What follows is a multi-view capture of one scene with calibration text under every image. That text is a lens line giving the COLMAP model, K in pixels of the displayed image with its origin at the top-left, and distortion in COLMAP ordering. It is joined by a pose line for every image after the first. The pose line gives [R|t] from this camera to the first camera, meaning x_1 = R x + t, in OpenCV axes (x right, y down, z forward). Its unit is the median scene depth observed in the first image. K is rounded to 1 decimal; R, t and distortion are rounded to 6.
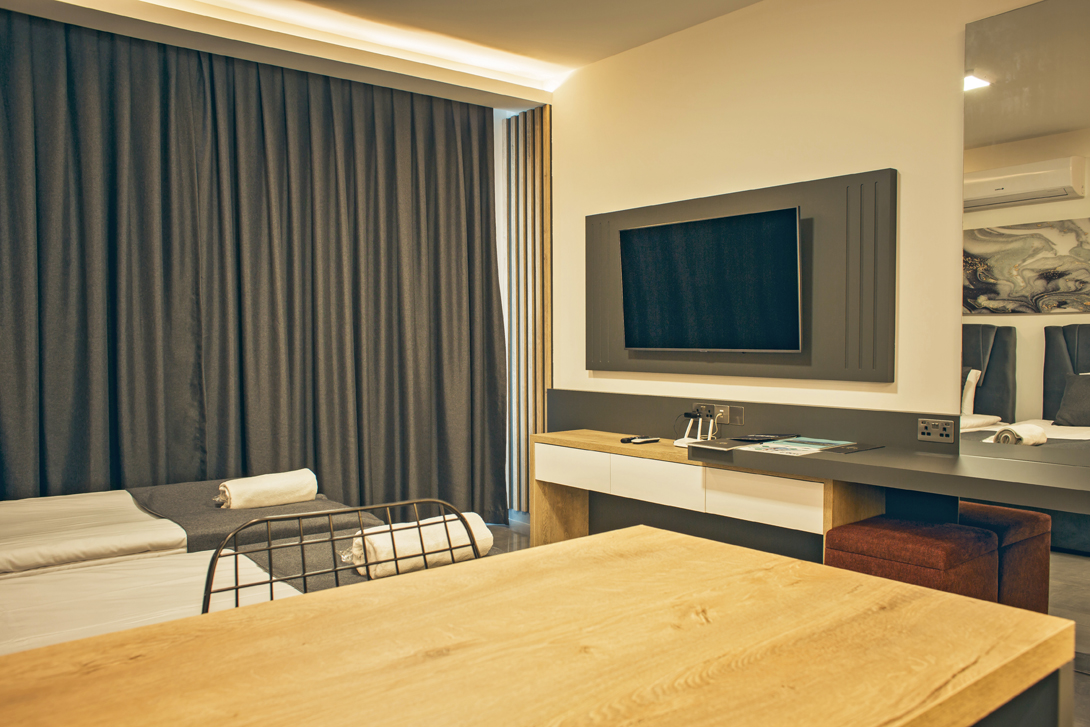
lens RADIAL K [[883.2, 0, 542.0], [0, 883.2, 379.6], [0, 0, 1]] dist [-0.112774, 0.165733]
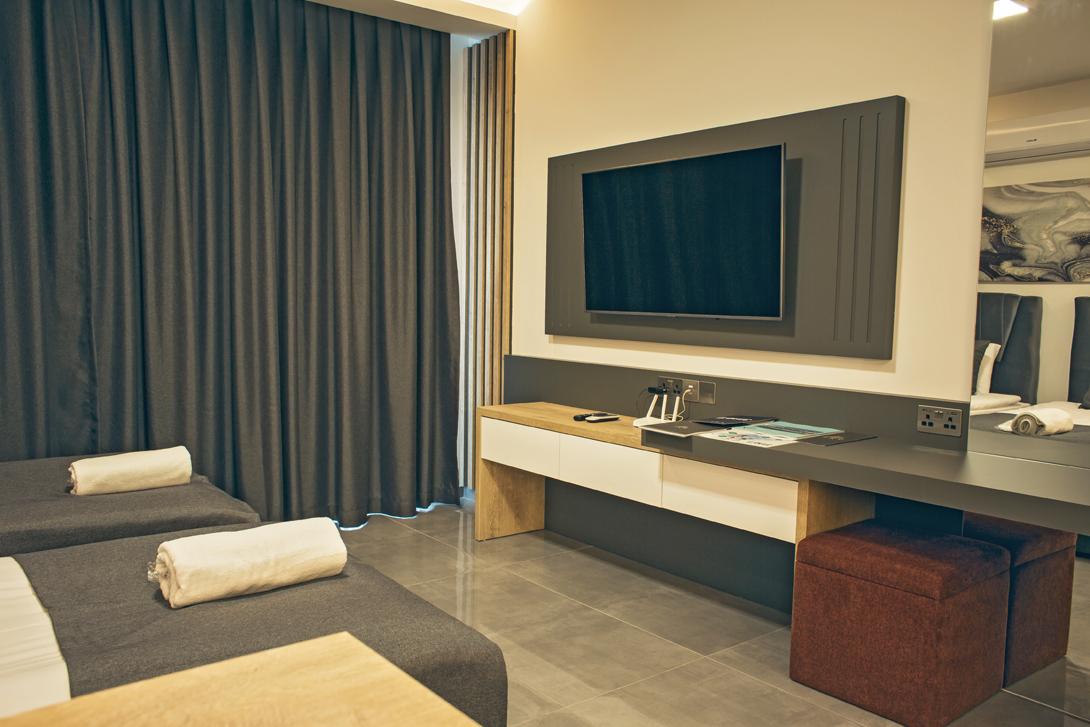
lens RADIAL K [[883.2, 0, 542.0], [0, 883.2, 379.6], [0, 0, 1]] dist [-0.112774, 0.165733]
pose [[0.999564, 0.022969, -0.018535, 0.072415], [-0.022123, 0.998758, 0.044638, -0.005870], [0.019537, -0.044209, 0.998831, 0.137672]]
